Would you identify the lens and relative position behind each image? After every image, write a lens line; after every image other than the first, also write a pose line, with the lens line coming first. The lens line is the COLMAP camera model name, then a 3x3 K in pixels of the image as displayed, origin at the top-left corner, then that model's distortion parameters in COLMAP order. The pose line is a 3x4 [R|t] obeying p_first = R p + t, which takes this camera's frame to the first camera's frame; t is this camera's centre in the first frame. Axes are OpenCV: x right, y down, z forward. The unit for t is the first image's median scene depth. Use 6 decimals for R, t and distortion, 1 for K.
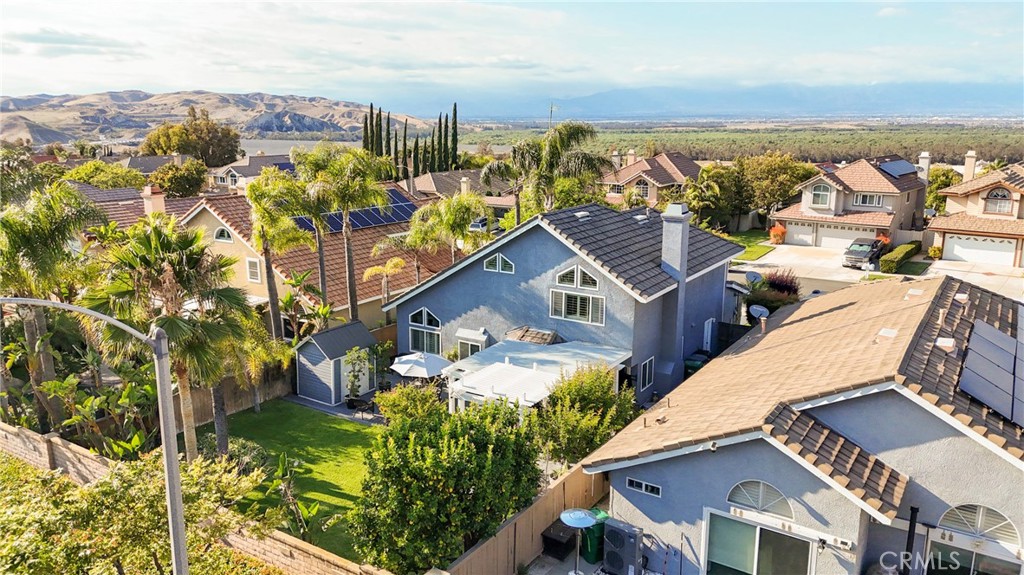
lens RADIAL K [[749.4, 0, 512.1], [0, 749.4, 291.8], [0, 0, 1]] dist [0.077531, -0.083232]
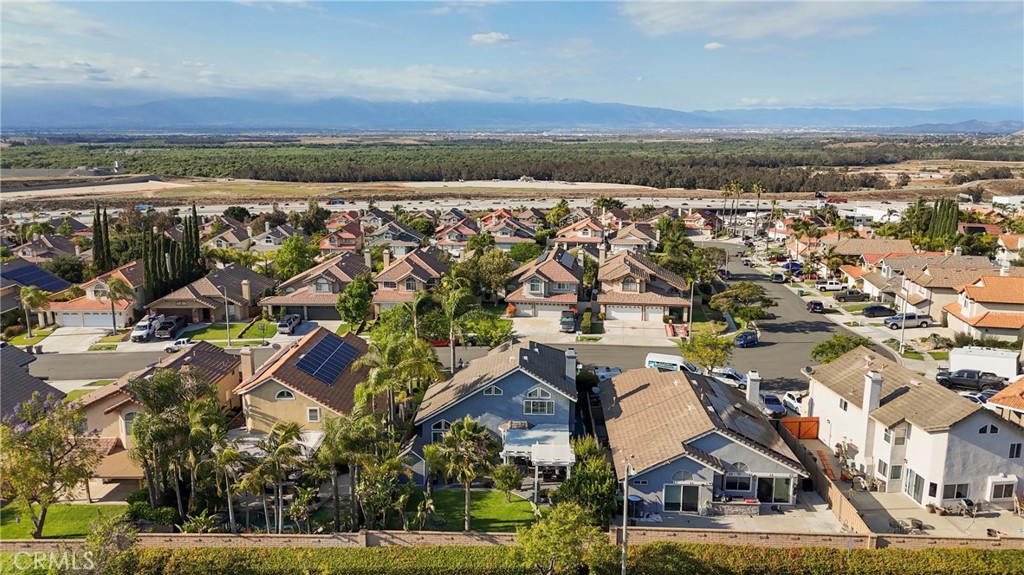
lens RADIAL K [[749.4, 0, 512.6], [0, 749.4, 286.4], [0, 0, 1]] dist [0.077531, -0.083232]
pose [[0.856968, -0.105385, 0.504481, -0.867684], [0.116927, 0.993101, 0.008830, -0.298283], [-0.501931, 0.051420, 0.863378, -0.663295]]
